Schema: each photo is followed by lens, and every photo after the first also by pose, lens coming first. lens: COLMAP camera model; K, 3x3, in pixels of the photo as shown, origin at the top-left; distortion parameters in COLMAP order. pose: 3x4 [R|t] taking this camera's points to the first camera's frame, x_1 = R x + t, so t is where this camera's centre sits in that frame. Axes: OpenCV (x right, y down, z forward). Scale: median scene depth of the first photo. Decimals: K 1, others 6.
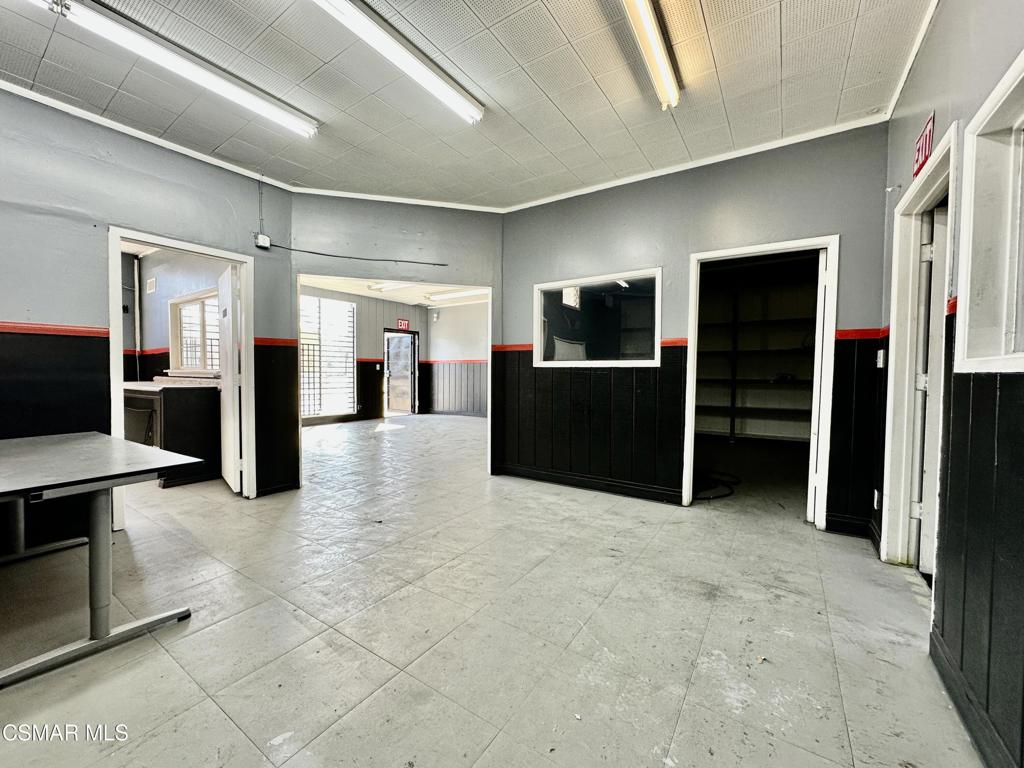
lens RADIAL K [[407.5, 0, 511.9], [0, 407.5, 384.2], [0, 0, 1]] dist [-0.004587, 0.000677]
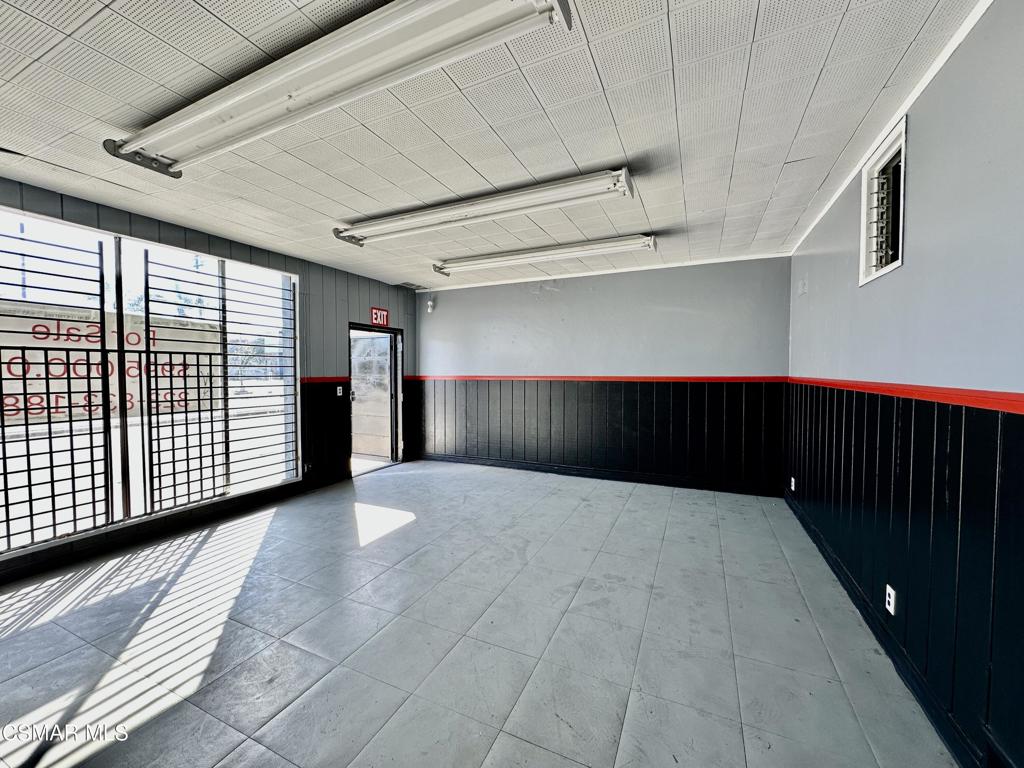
lens RADIAL K [[407.5, 0, 513.2], [0, 407.5, 383.3], [0, 0, 1]] dist [-0.004587, 0.000677]
pose [[0.987109, -0.010347, 0.159718, -0.170111], [0.010173, 0.999946, 0.001901, -0.048230], [-0.159729, -0.000252, 0.987161, 0.378706]]
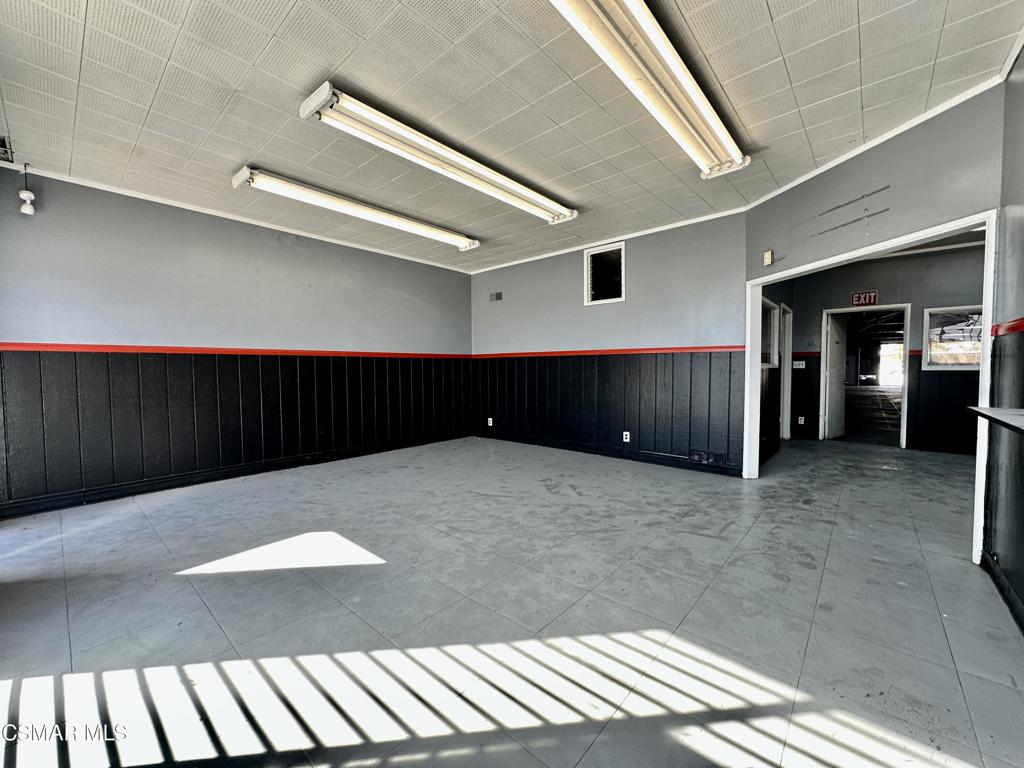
lens RADIAL K [[407.5, 0, 513.5], [0, 407.5, 383.9], [0, 0, 1]] dist [-0.004587, 0.000677]
pose [[0.127446, -0.043762, 0.990880, -0.469099], [0.035302, 0.998593, 0.039563, -0.026977], [-0.991217, 0.029938, 0.128811, 0.624693]]
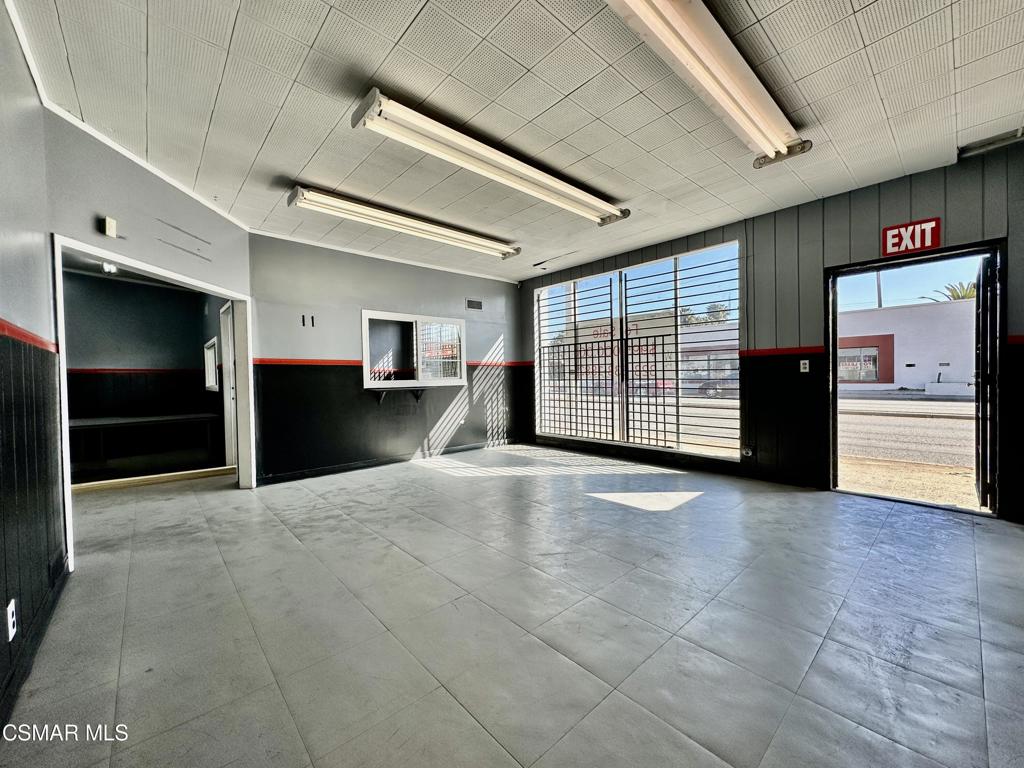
lens RADIAL K [[407.5, 0, 510.4], [0, 407.5, 380.7], [0, 0, 1]] dist [-0.004587, 0.000677]
pose [[-0.249180, 0.009361, -0.968412, 0.147687], [-0.013144, 0.999829, 0.013046, -0.026269], [0.968368, 0.015979, -0.249014, 0.761240]]
